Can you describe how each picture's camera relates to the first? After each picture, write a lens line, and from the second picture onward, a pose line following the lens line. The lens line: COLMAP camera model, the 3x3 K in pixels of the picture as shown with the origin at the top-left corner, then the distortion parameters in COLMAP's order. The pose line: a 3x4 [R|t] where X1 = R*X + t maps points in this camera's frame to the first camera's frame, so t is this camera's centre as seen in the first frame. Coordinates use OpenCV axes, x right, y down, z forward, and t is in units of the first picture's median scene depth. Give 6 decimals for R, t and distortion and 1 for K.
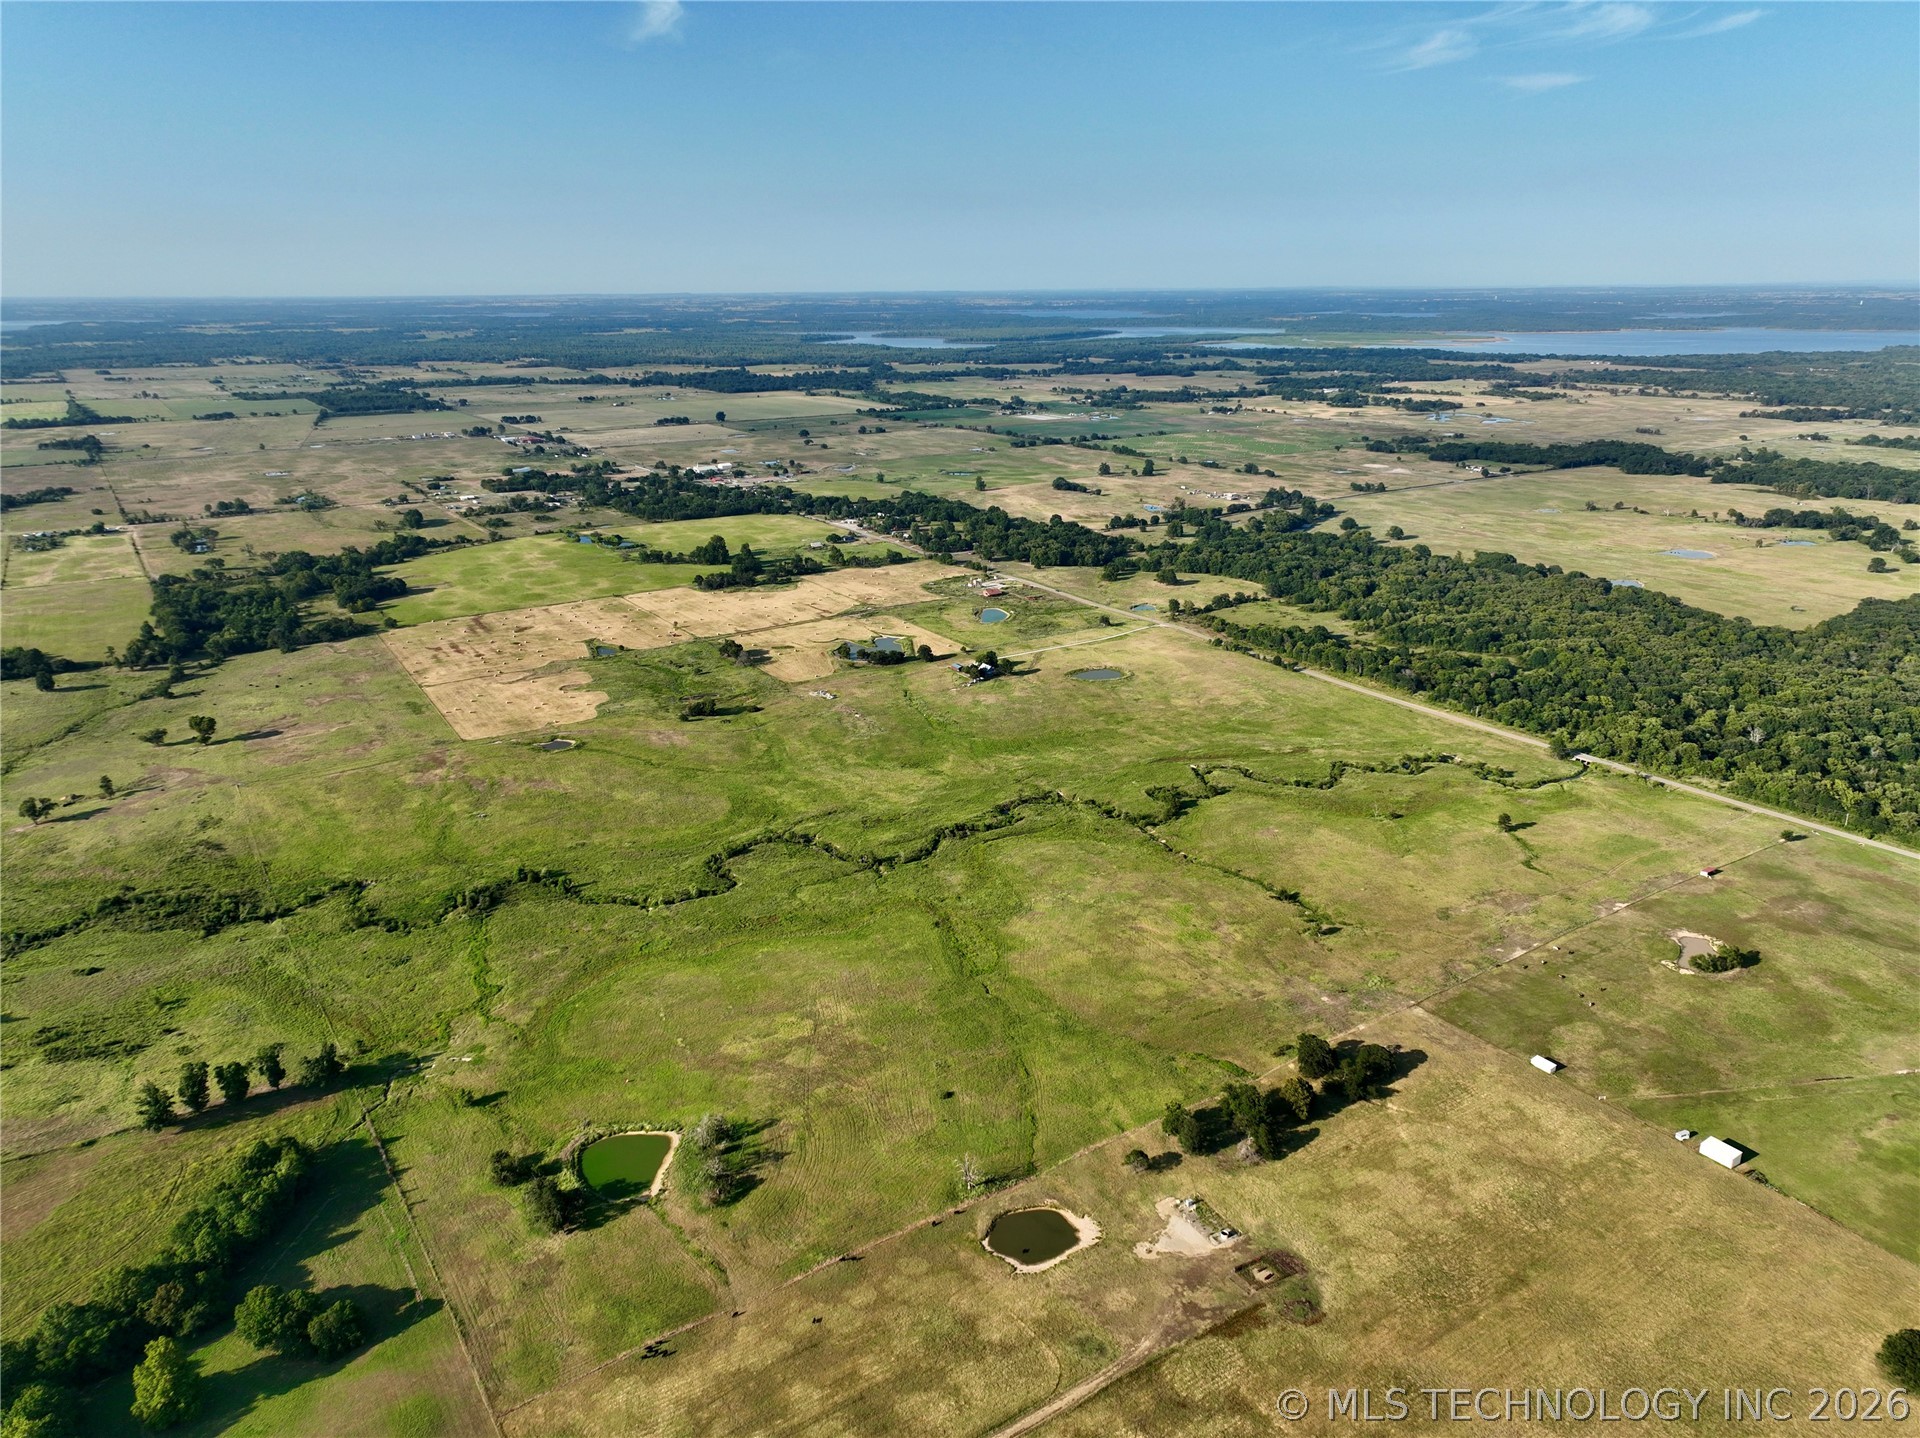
lens RADIAL K [[1347.5, 0, 960.0], [0, 1347.5, 719.0], [0, 0, 1]] dist [-0.000052, 0.015403]
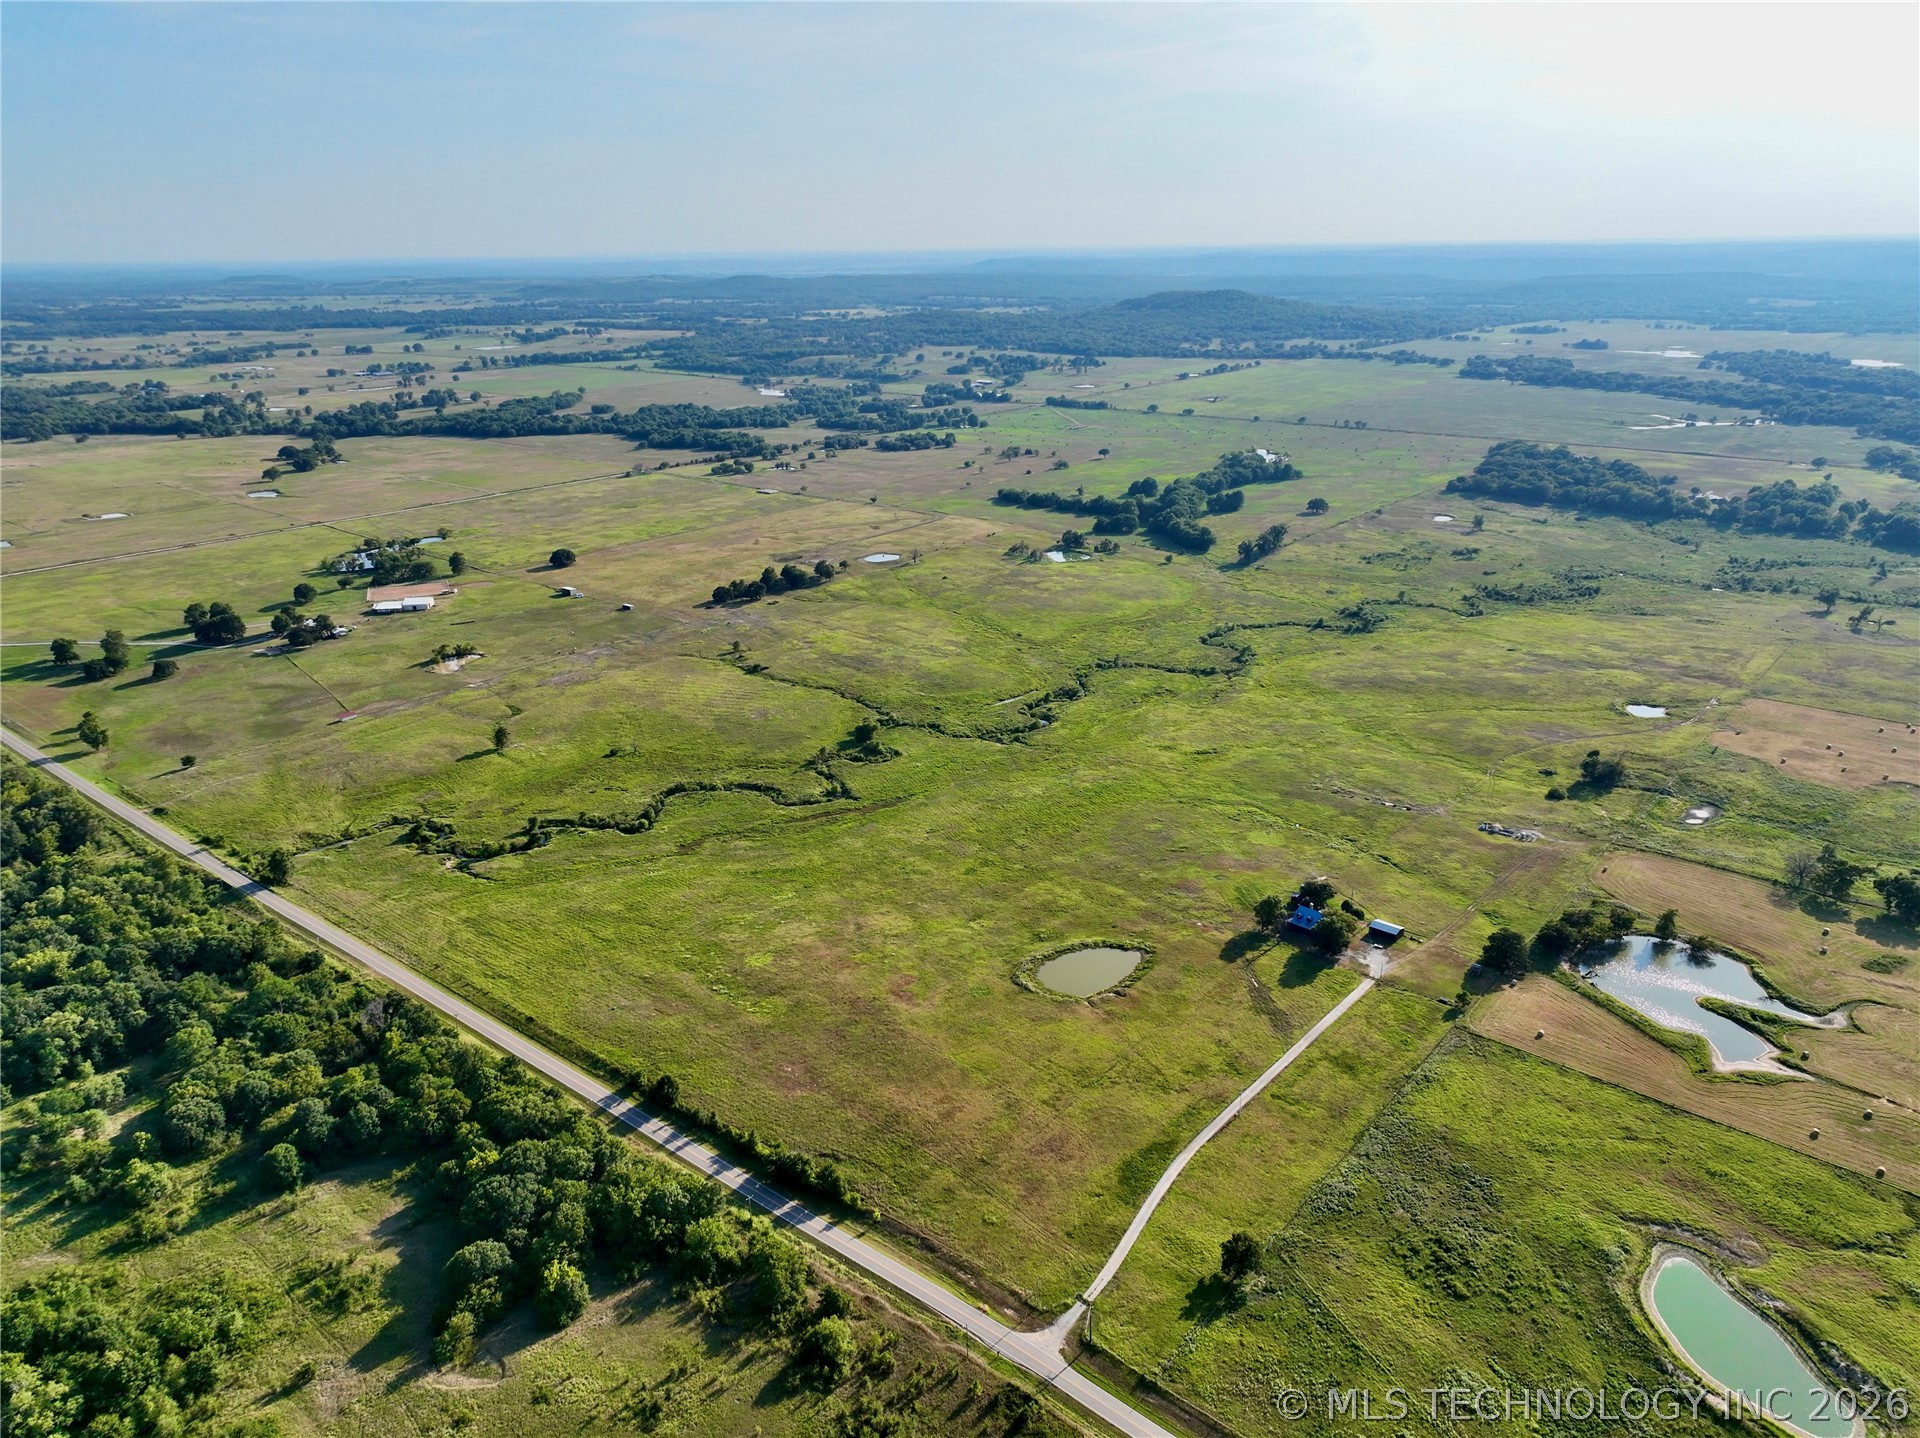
lens RADIAL K [[1347.5, 0, 960.0], [0, 1347.5, 719.0], [0, 0, 1]] dist [-0.000052, 0.015403]
pose [[-0.957339, 0.115856, -0.264724, 0.409438], [-0.070056, 0.795723, 0.601595, -0.589806], [0.280345, 0.594476, -0.753661, 2.077025]]
